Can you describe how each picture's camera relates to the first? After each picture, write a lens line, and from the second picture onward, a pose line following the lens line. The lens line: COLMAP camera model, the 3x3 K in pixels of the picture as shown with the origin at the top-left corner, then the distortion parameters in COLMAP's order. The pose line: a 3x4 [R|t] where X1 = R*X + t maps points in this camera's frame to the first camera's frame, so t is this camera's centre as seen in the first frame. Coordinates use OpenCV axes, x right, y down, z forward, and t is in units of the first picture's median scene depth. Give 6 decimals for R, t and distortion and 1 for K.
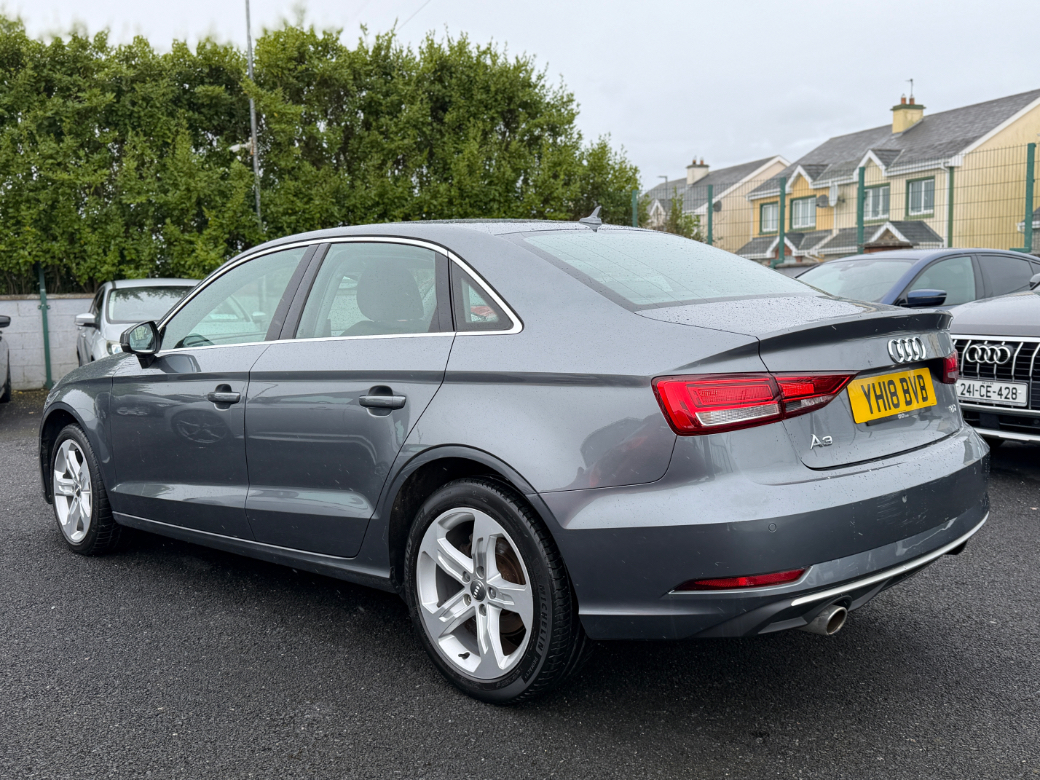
lens RADIAL K [[987.6, 0, 520.0], [0, 987.6, 390.0], [0, 0, 1]] dist [0.183034, -0.432103]
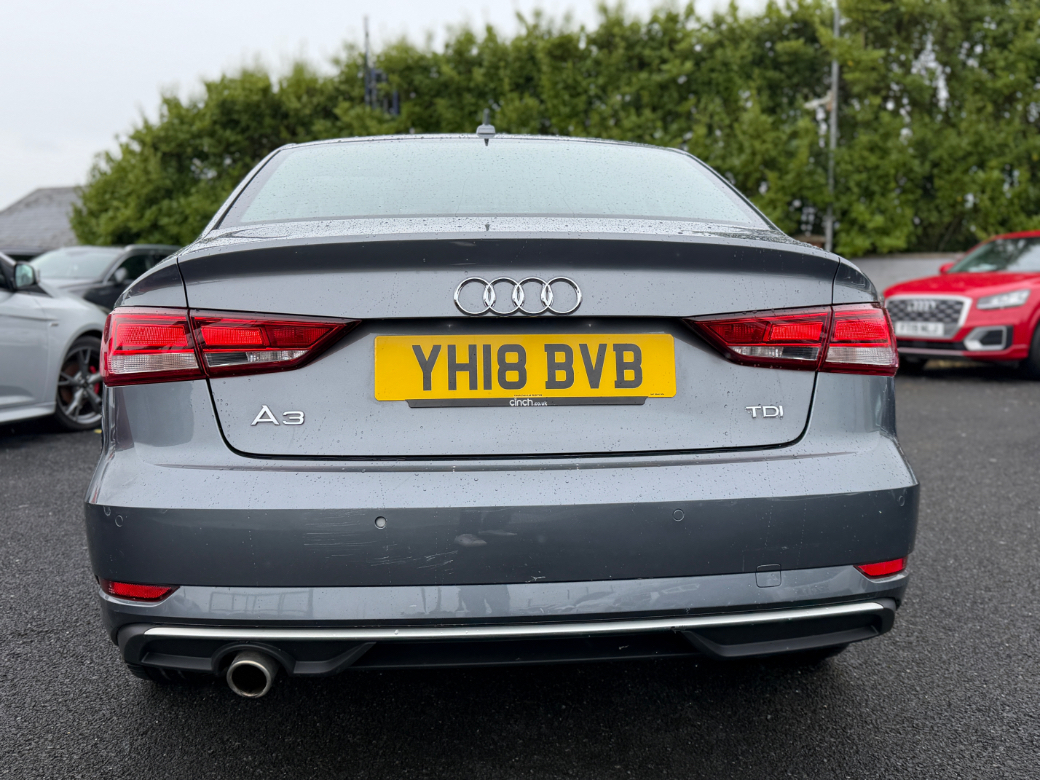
lens RADIAL K [[987.6, 0, 520.0], [0, 987.6, 390.0], [0, 0, 1]] dist [0.183034, -0.432103]
pose [[0.739865, 0.094883, -0.666031, 0.173227], [-0.079267, 0.995403, 0.053752, -0.003278], [0.668069, 0.013025, 0.743985, 0.120700]]
